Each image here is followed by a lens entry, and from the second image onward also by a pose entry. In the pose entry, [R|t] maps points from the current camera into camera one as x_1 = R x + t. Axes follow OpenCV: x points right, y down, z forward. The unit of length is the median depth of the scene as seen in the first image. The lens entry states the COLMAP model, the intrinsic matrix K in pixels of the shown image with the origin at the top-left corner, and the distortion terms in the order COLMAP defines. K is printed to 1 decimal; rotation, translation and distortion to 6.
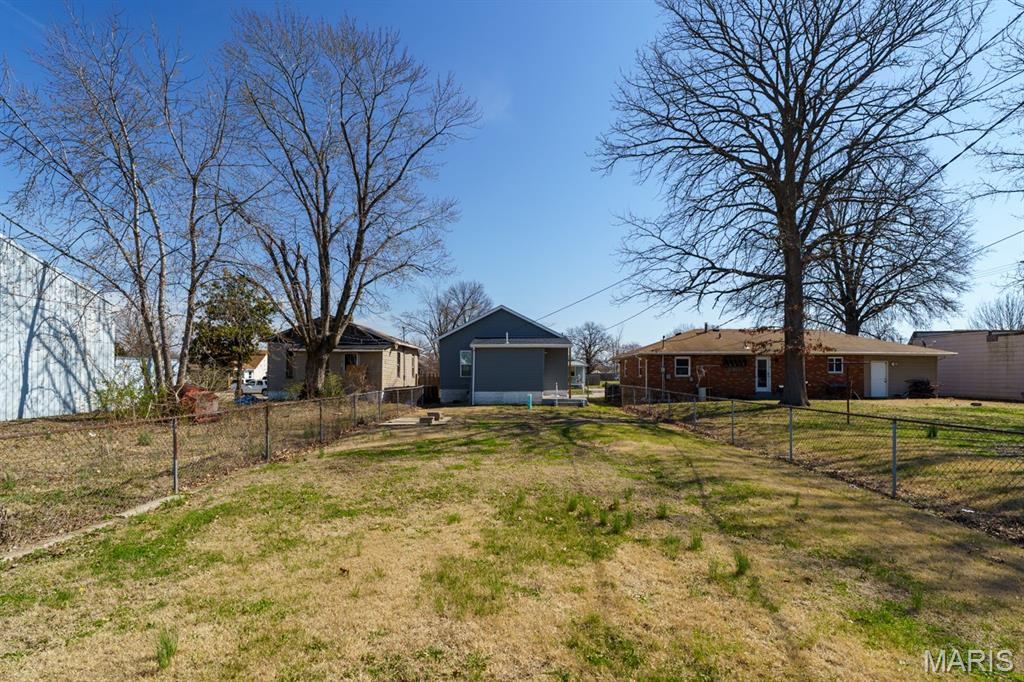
lens RADIAL K [[503.2, 0, 514.0], [0, 503.2, 318.5], [0, 0, 1]] dist [-0.004169, -0.000204]
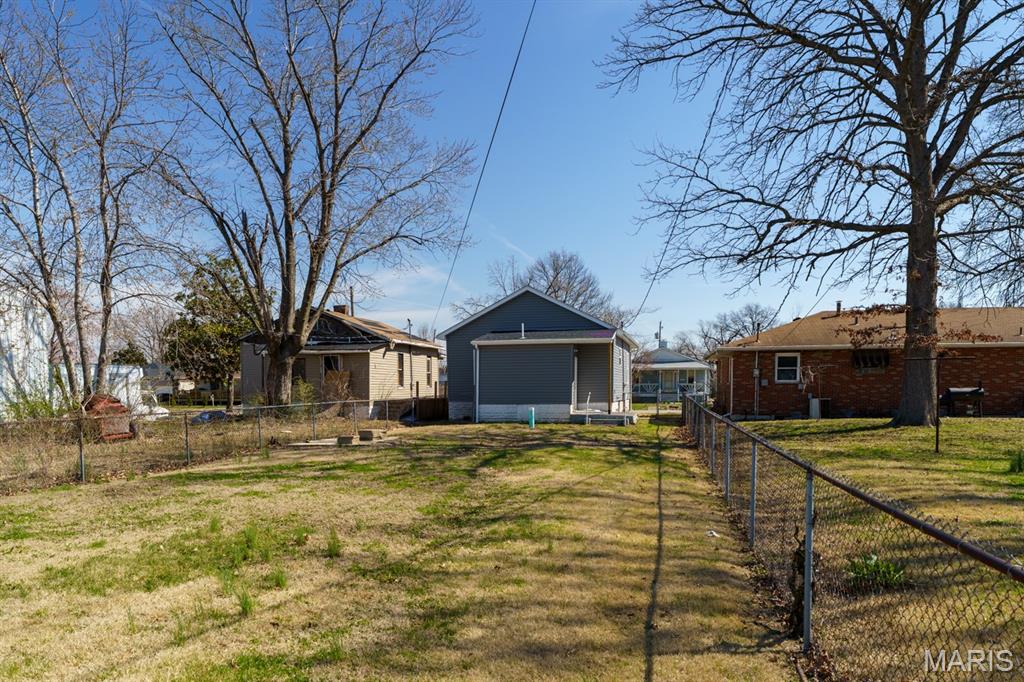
lens RADIAL K [[703.6, 0, 490.4], [0, 703.6, 351.9], [0, 0, 1]] dist [0.000692, -0.002257]
pose [[0.977383, -0.015753, -0.210891, 0.156449], [0.029921, 0.997491, 0.064161, 0.002103], [0.209351, -0.069020, 0.975402, -0.002683]]
